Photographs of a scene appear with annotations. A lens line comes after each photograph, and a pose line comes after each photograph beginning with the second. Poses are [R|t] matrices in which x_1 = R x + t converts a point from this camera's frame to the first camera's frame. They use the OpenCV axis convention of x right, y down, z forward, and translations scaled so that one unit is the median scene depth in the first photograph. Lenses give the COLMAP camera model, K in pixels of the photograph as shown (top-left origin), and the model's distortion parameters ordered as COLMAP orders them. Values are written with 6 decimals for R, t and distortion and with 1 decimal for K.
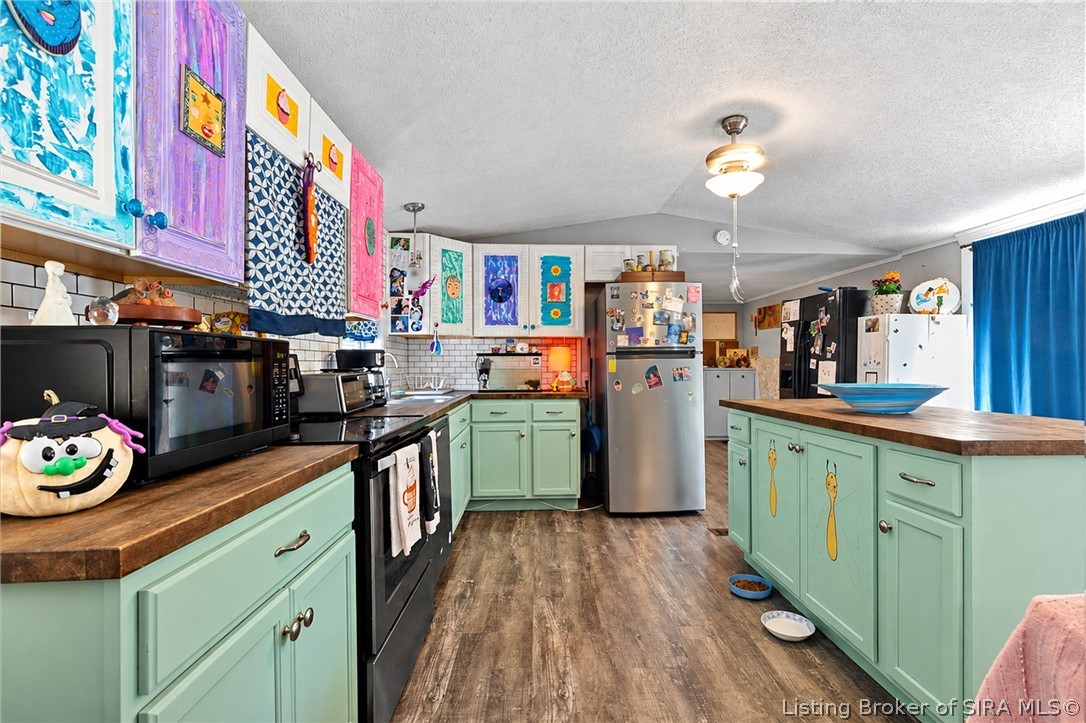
lens RADIAL K [[482.3, 0, 548.9], [0, 482.3, 366.7], [0, 0, 1]] dist [-0.000585, -0.000462]
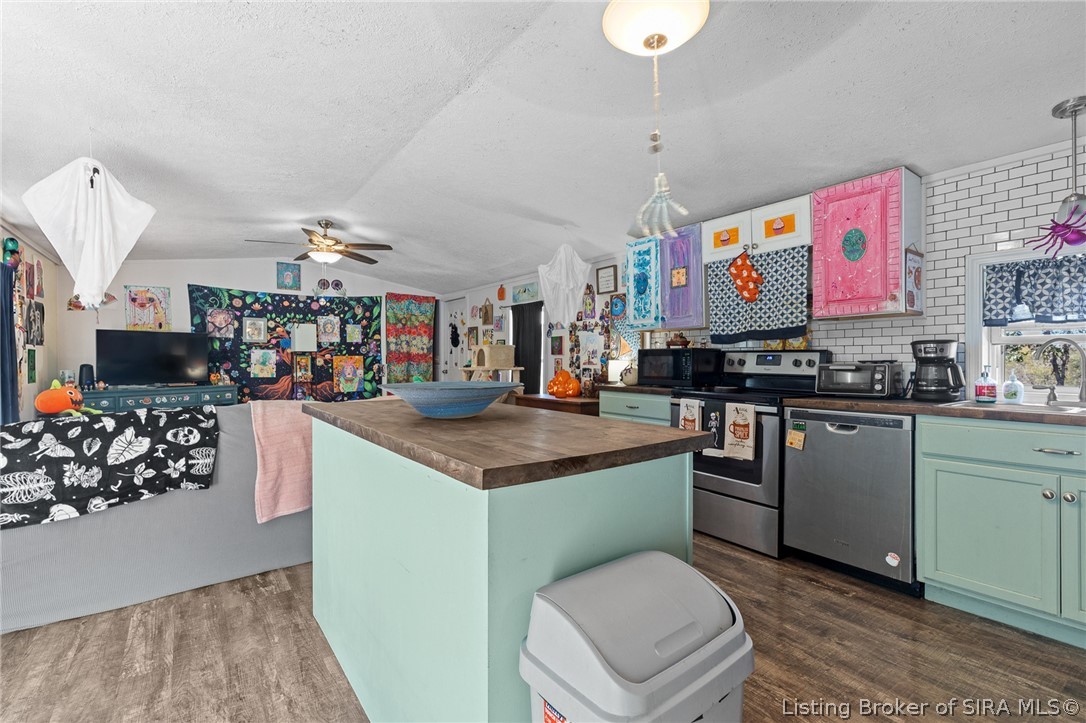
lens RADIAL K [[482.3, 0, 545.5], [0, 482.3, 362.2], [0, 0, 1]] dist [-0.000585, -0.000462]
pose [[-0.817970, 0.005619, -0.575234, 0.588808], [0.000545, 0.999959, 0.008993, -0.001682], [0.575261, 0.007043, -0.817940, 1.008054]]
